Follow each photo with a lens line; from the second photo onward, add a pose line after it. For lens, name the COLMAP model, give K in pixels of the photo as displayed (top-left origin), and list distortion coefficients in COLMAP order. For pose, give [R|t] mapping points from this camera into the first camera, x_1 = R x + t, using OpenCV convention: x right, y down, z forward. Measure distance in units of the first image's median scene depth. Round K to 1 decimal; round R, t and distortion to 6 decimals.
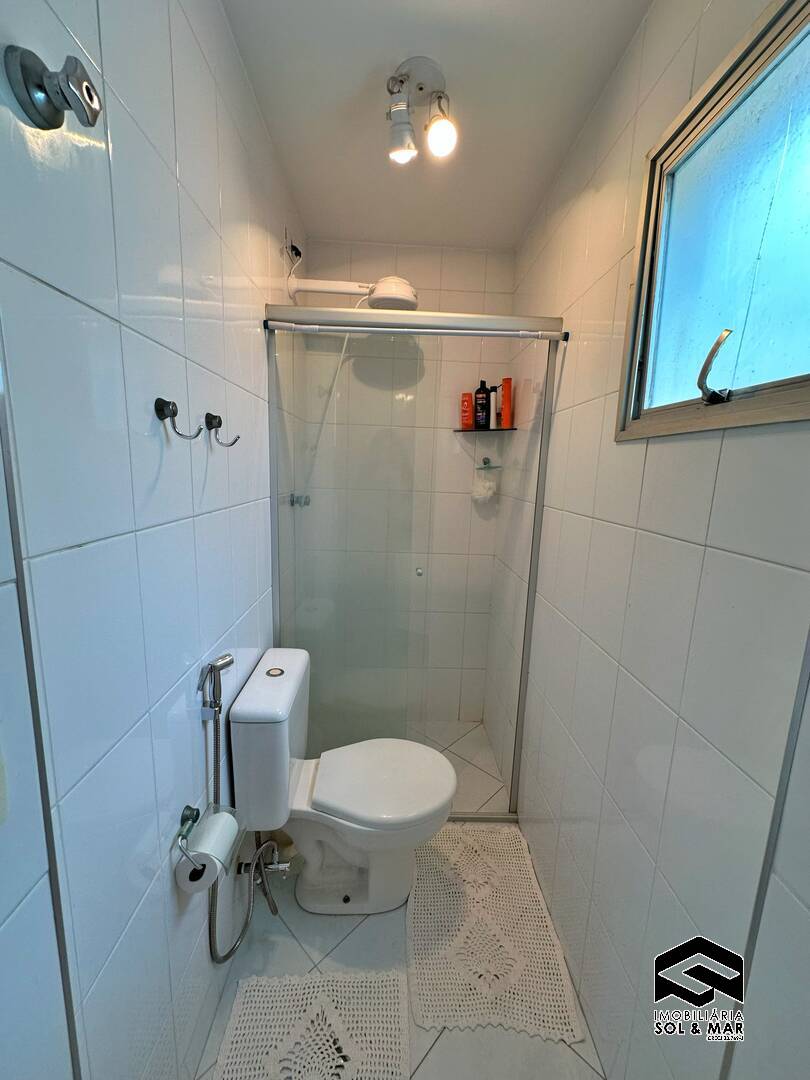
lens RADIAL K [[430.8, 0, 404.7], [0, 430.8, 539.3], [0, 0, 1]] dist [-0.002286, 0.000383]
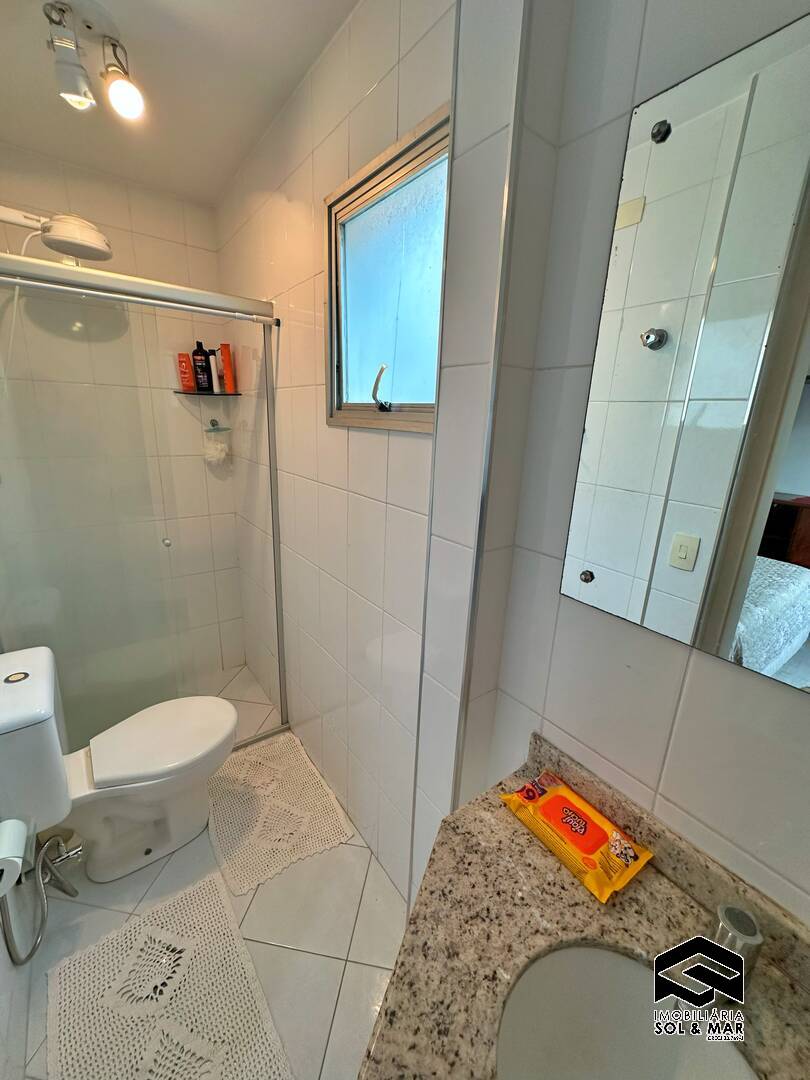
lens RADIAL K [[430.8, 0, 403.8], [0, 430.8, 539.4], [0, 0, 1]] dist [-0.002286, 0.000383]
pose [[0.819837, -0.160359, 0.549683, -0.074521], [0.085680, 0.983532, 0.159136, -0.052745], [-0.566150, -0.083369, 0.820076, -0.182906]]
